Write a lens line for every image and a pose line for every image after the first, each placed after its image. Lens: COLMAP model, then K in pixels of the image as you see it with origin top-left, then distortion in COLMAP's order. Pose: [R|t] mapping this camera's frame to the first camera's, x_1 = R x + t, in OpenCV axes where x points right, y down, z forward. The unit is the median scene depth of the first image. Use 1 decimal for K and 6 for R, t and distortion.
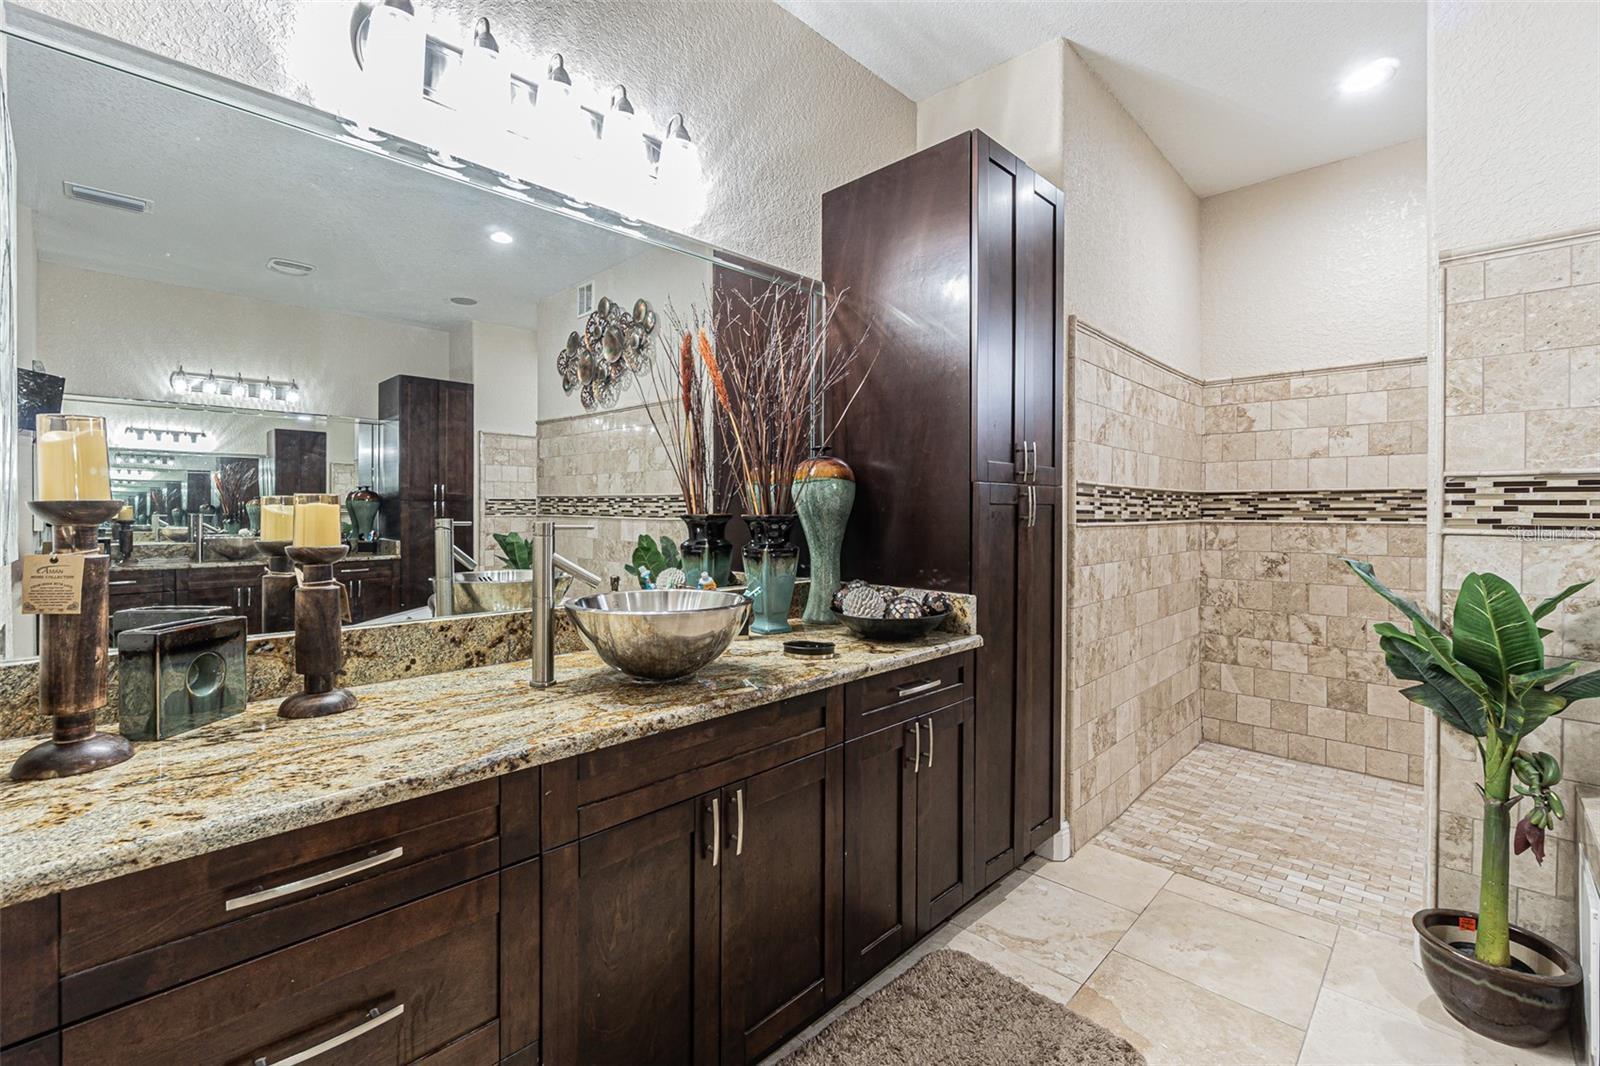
lens RADIAL K [[689.7, 0, 786.0], [0, 689.7, 519.0], [0, 0, 1]] dist [-0.009901, 0.002883]
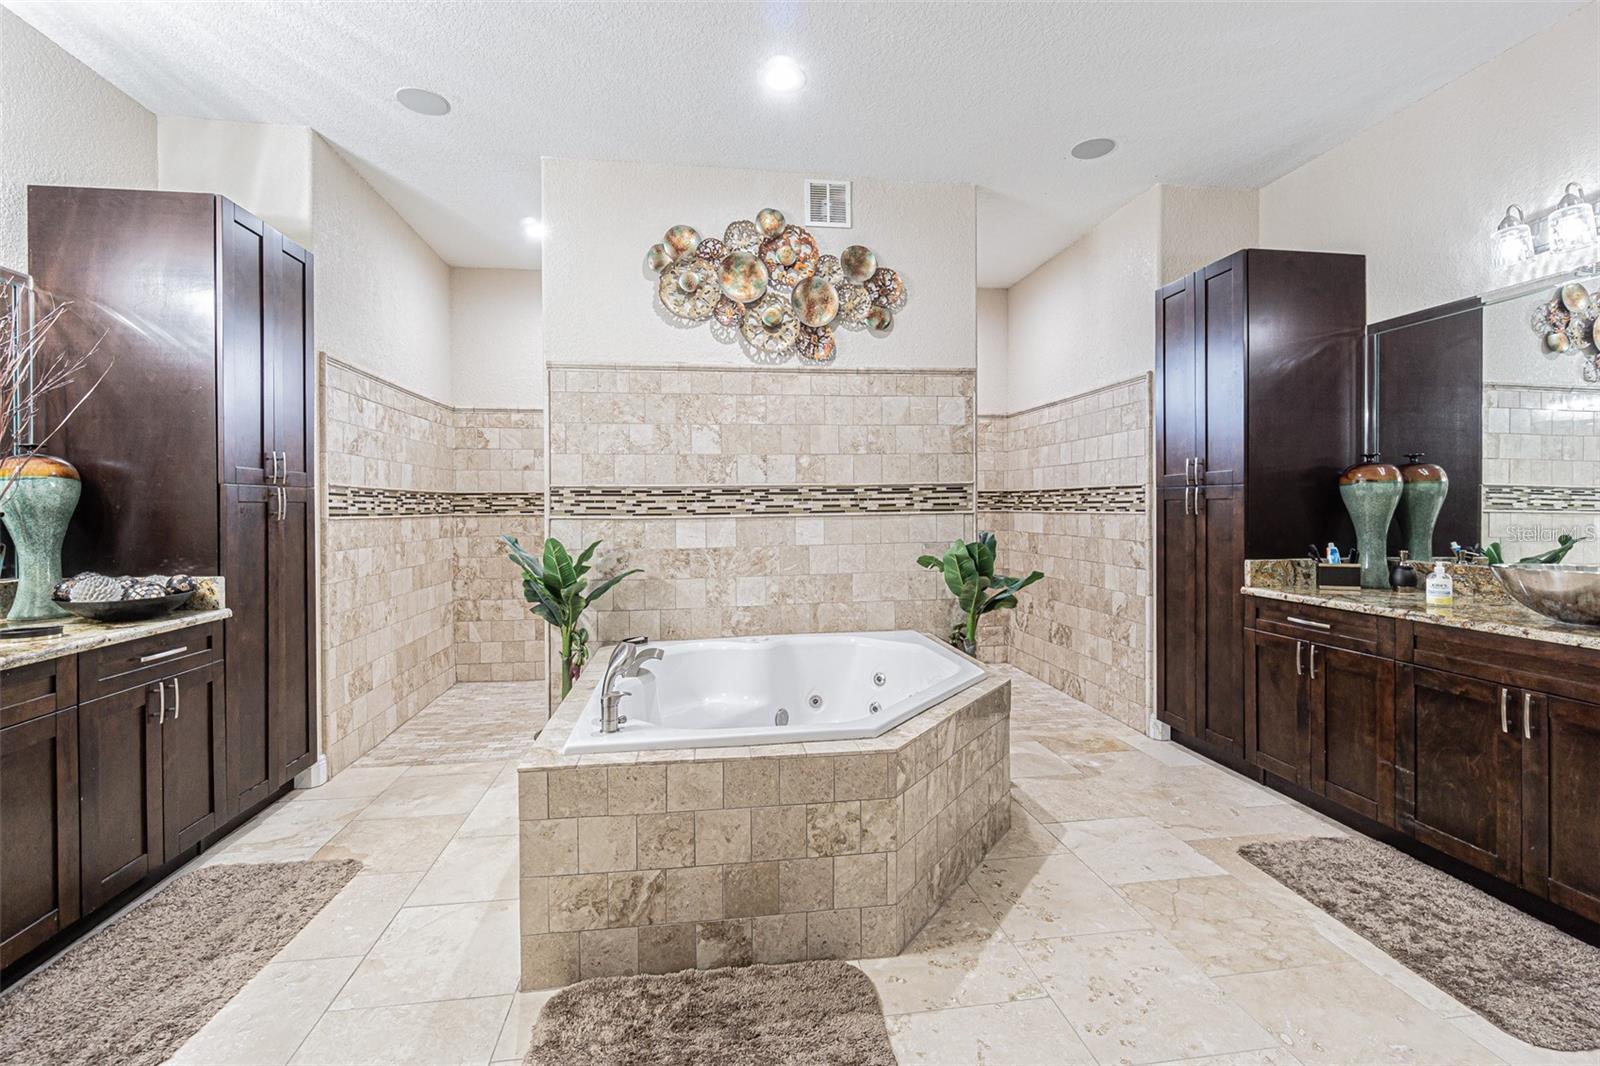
lens RADIAL K [[689.7, 0, 794.7], [0, 689.7, 511.2], [0, 0, 1]] dist [-0.009901, 0.002883]
pose [[0.600894, -0.009686, 0.799270, -0.075579], [0.015178, 0.999885, 0.000707, 0.007842], [-0.799185, 0.011706, 0.600971, -0.464536]]
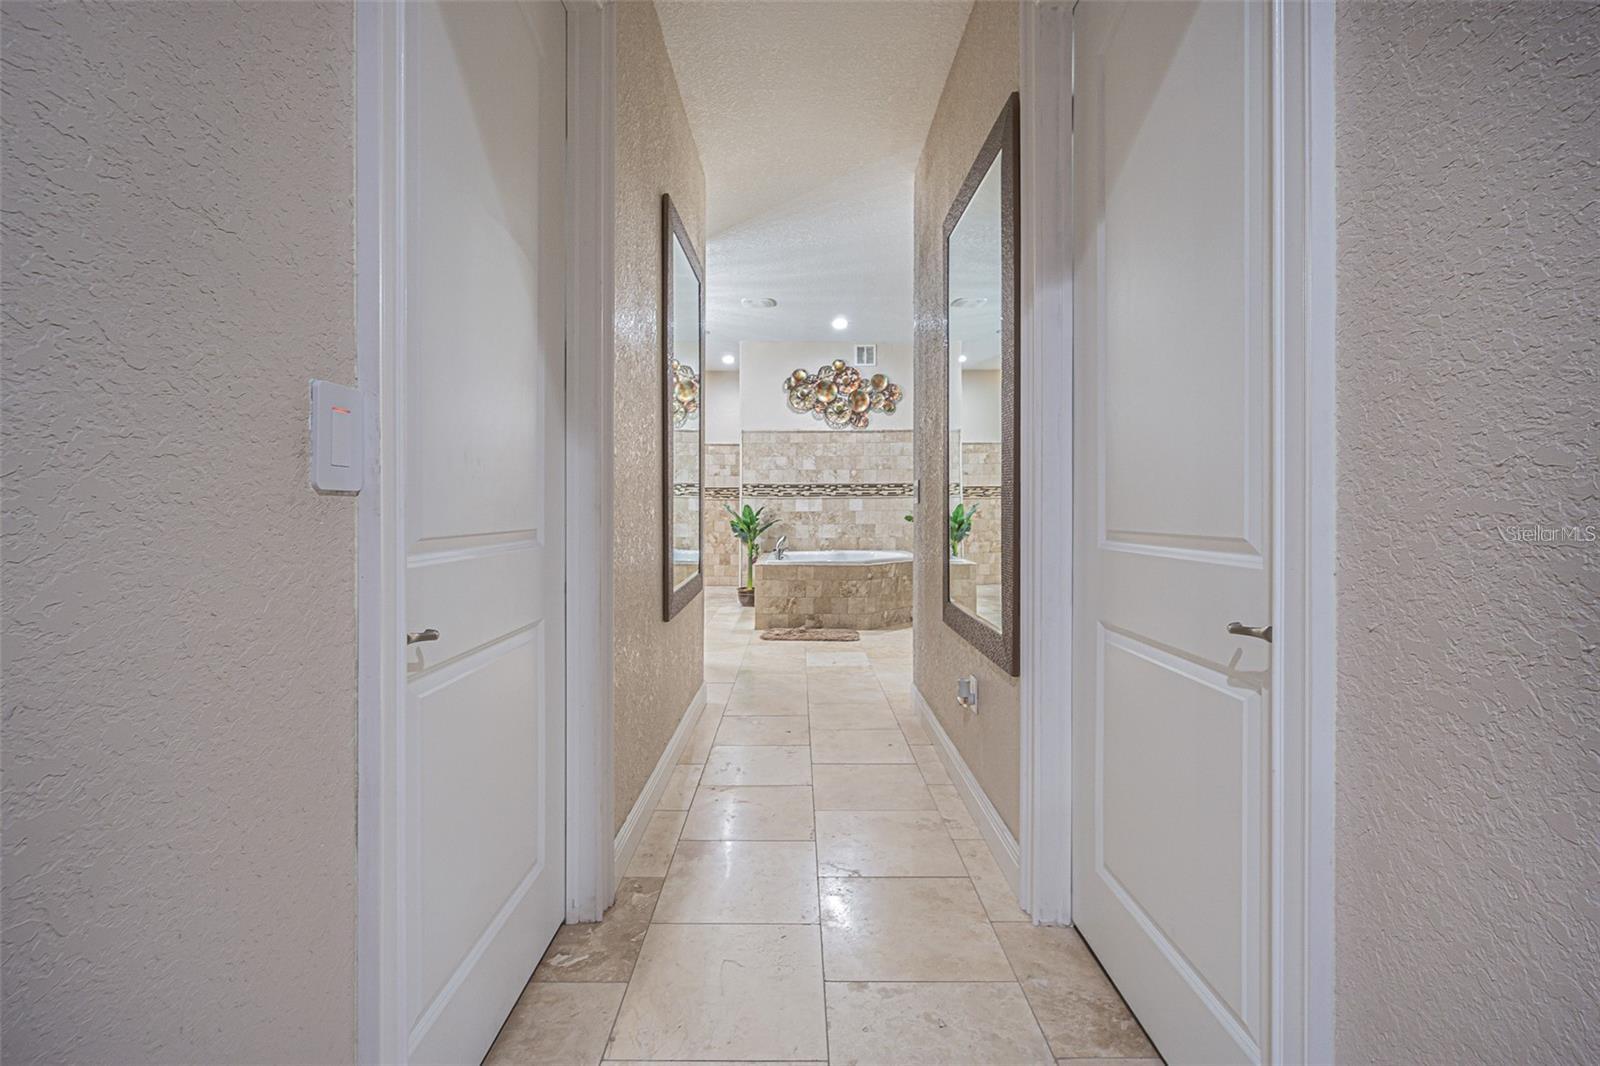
lens RADIAL K [[689.7, 0, 790.4], [0, 689.7, 517.0], [0, 0, 1]] dist [-0.009901, 0.002883]
pose [[0.714630, -0.008479, 0.699452, -1.370338], [0.006643, 0.999964, 0.005335, 0.091819], [-0.699471, 0.000834, 0.714660, -1.709390]]
